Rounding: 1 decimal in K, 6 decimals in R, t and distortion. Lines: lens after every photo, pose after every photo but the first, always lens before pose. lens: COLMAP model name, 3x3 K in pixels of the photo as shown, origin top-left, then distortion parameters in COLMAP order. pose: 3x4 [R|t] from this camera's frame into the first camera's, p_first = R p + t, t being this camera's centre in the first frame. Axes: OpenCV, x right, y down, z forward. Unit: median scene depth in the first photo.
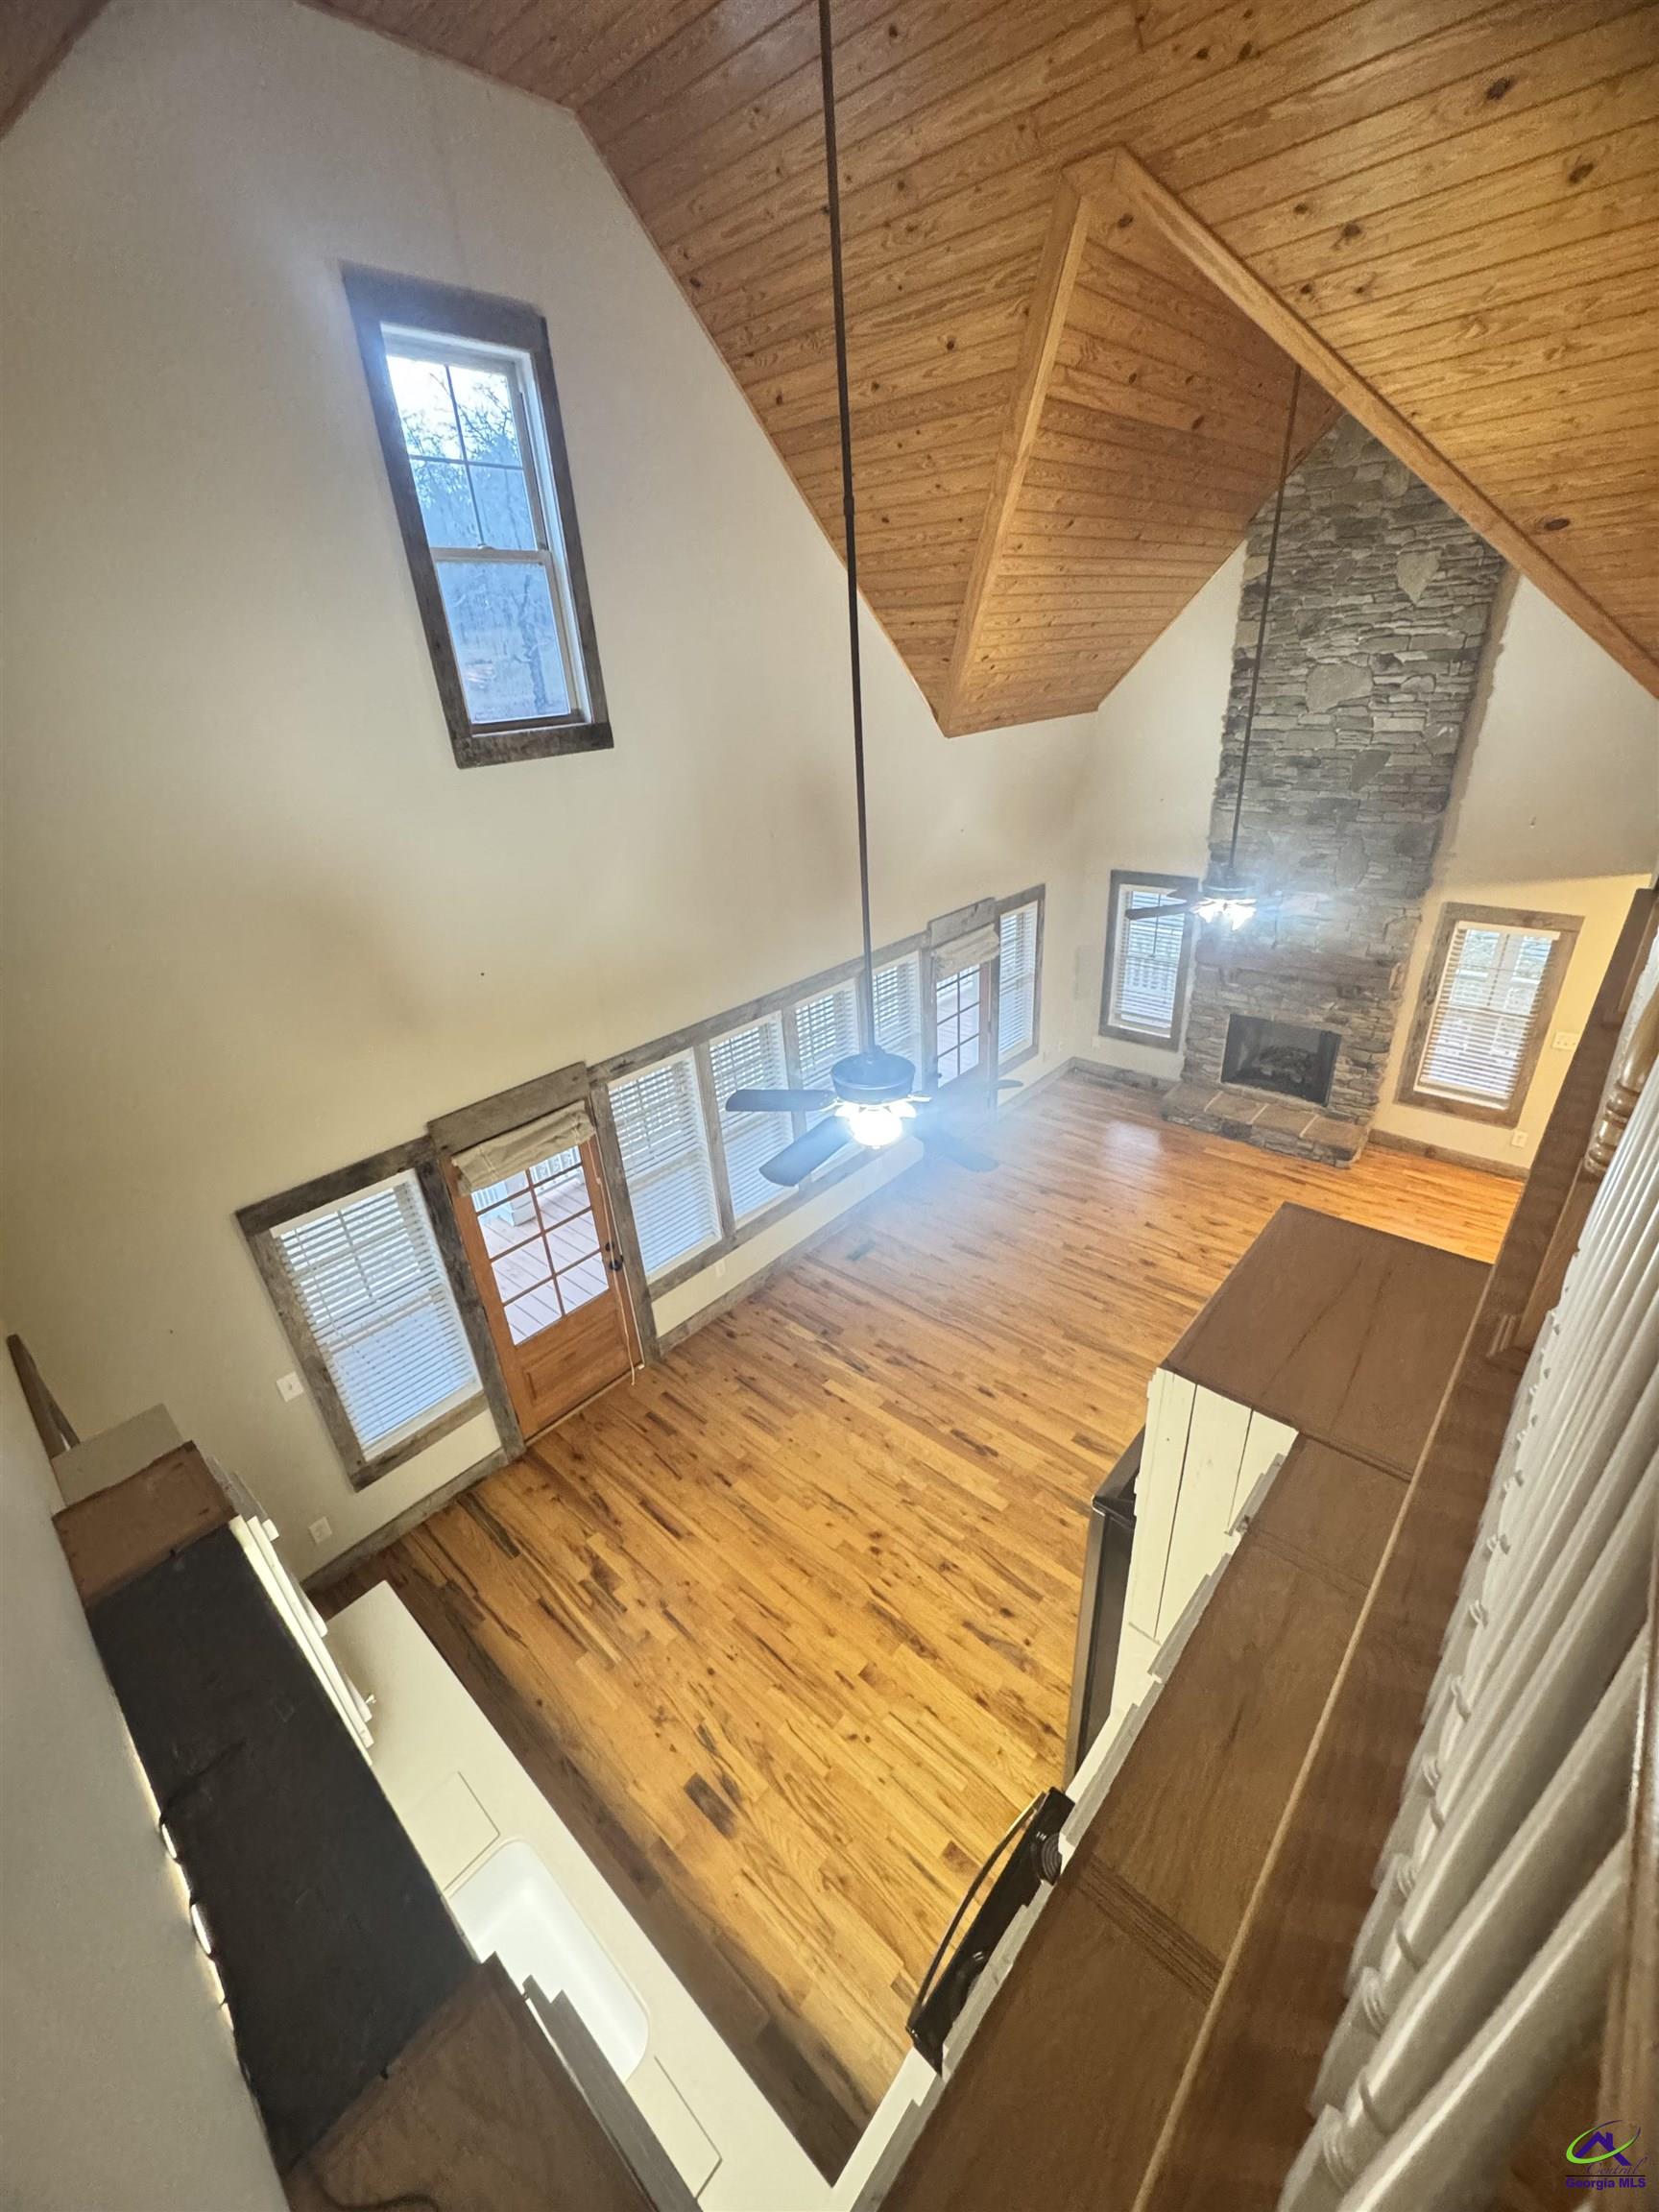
lens RADIAL K [[878.4, 0, 826.8], [0, 878.4, 1112.9], [0, 0, 1]] dist [-0.004841, -0.000188]
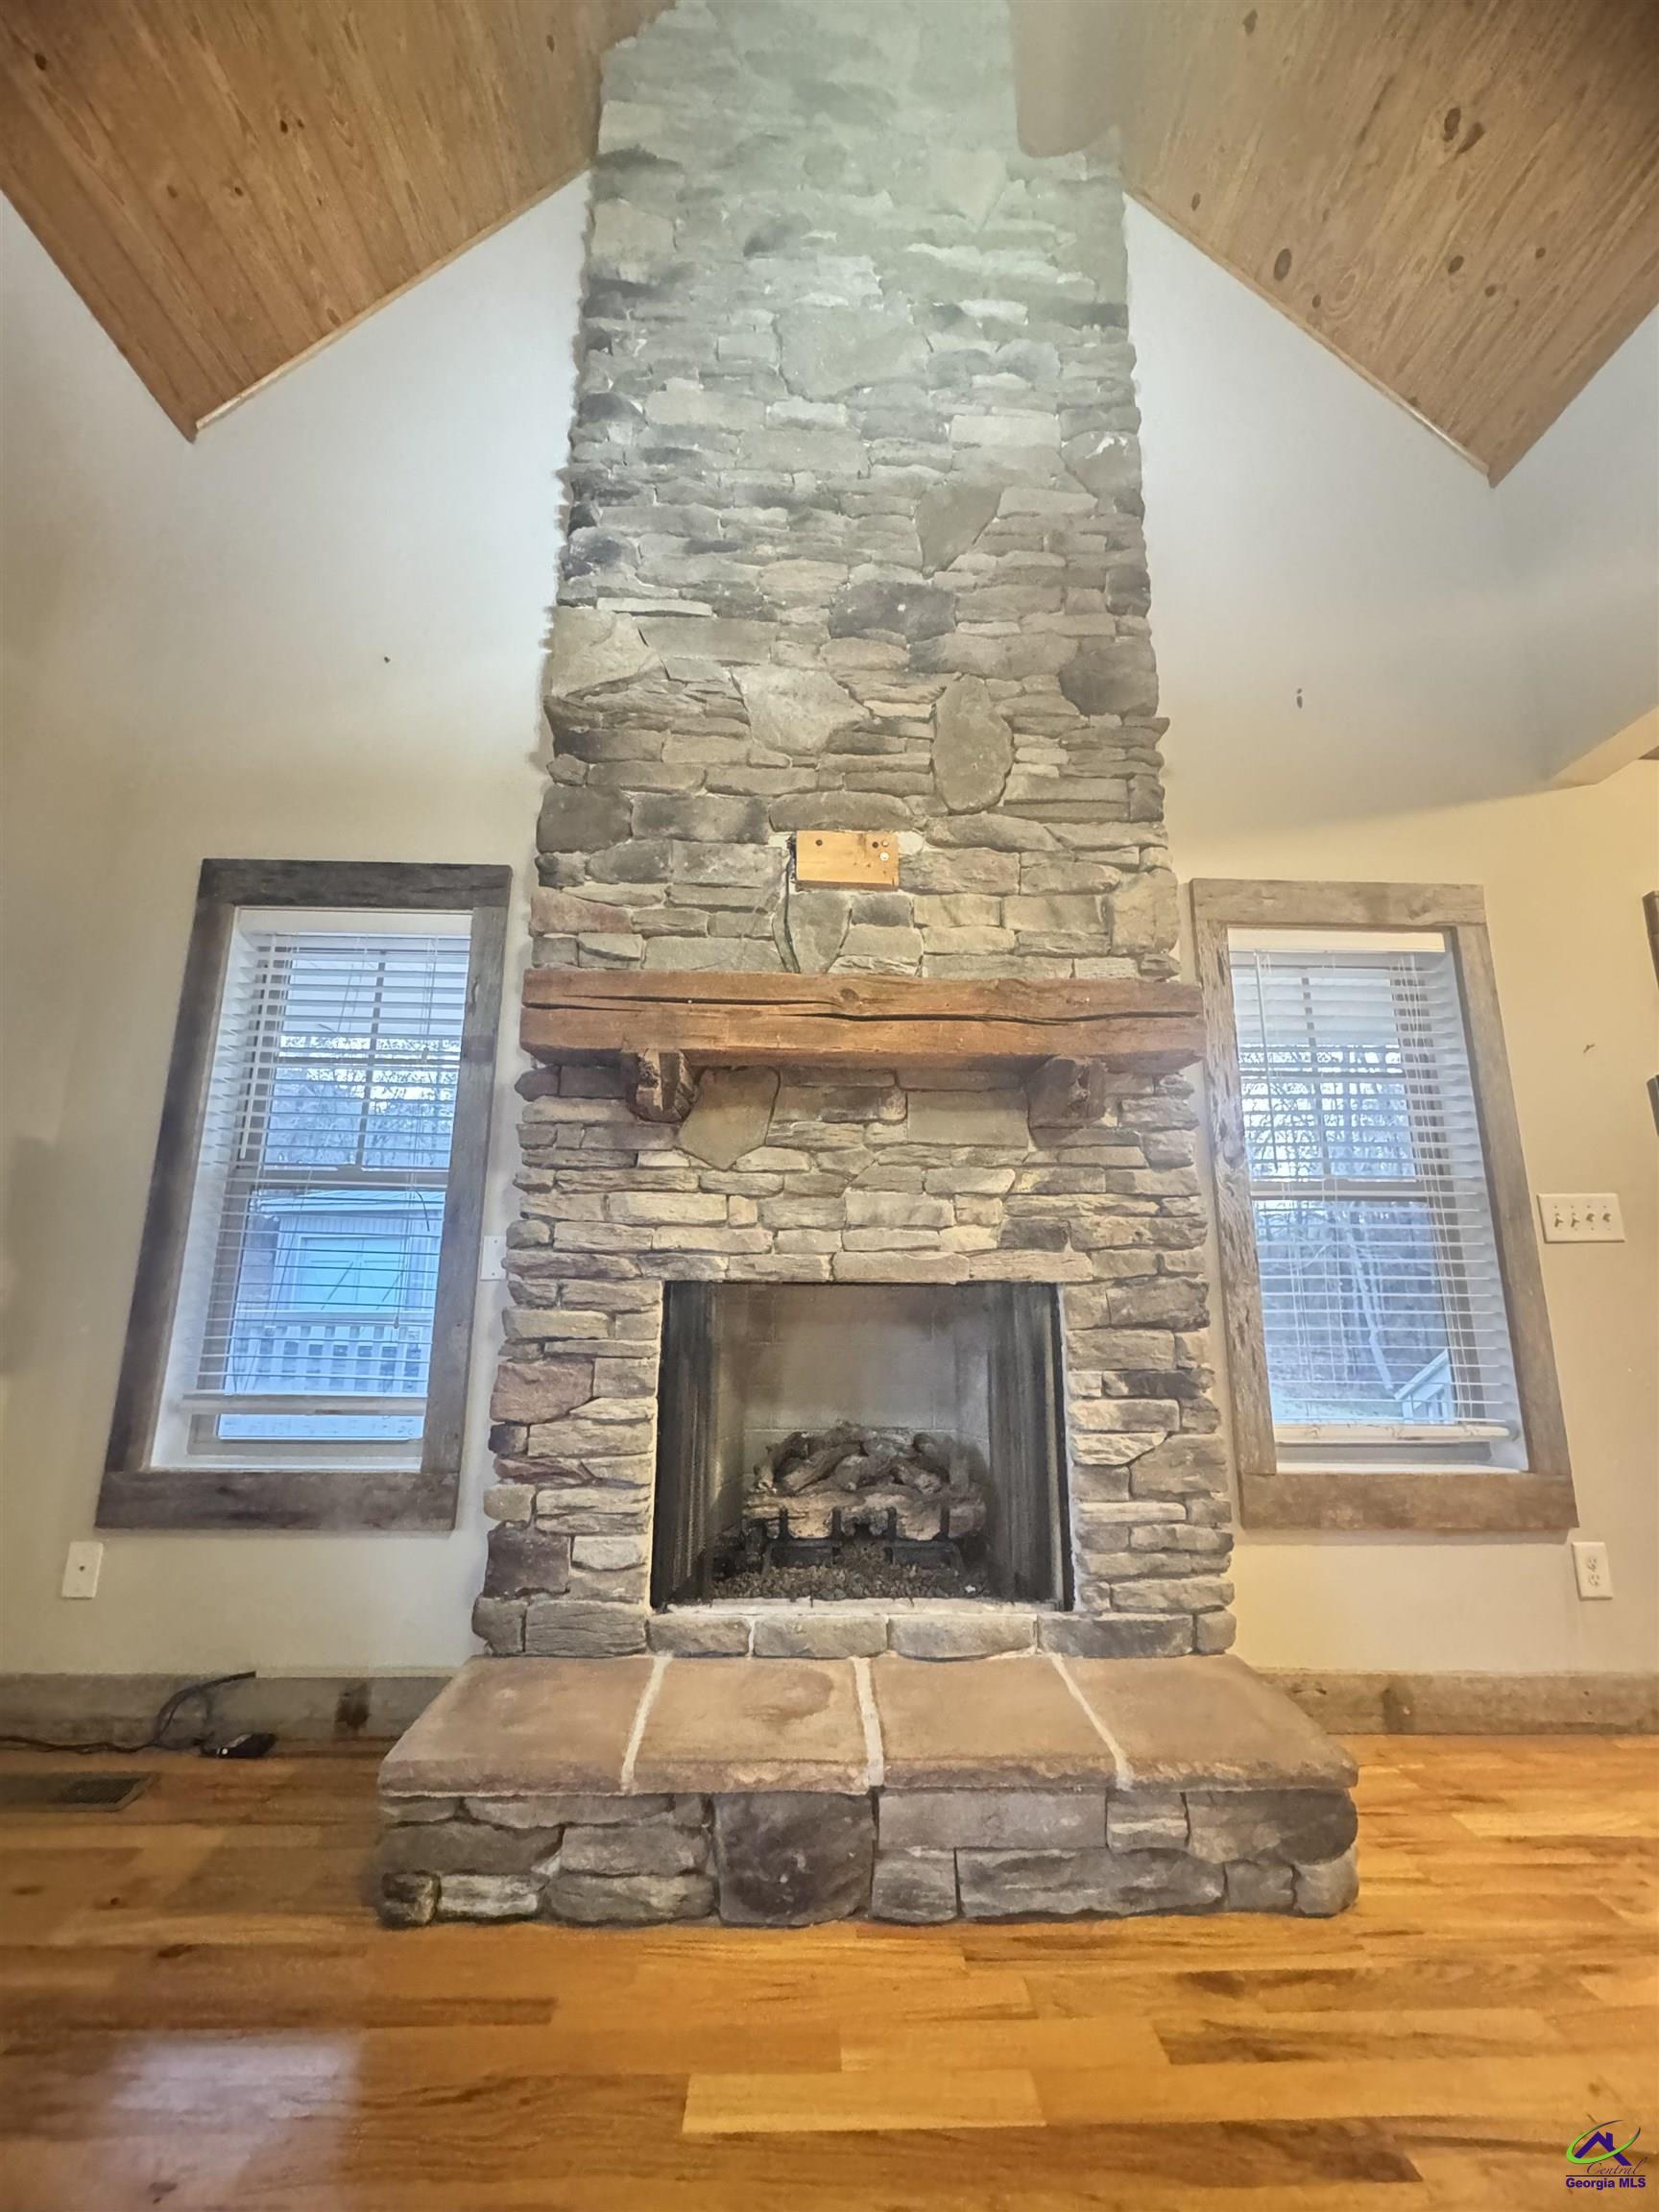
lens RADIAL K [[878.3, 0, 829.5], [0, 878.3, 1106.0], [0, 0, 1]] dist [-0.002481, -0.000223]
pose [[0.719850, 0.212175, 0.660907, 0.386022], [0.263848, 0.797031, -0.543255, -0.003934], [-0.642029, 0.565440, 0.517761, 0.990142]]
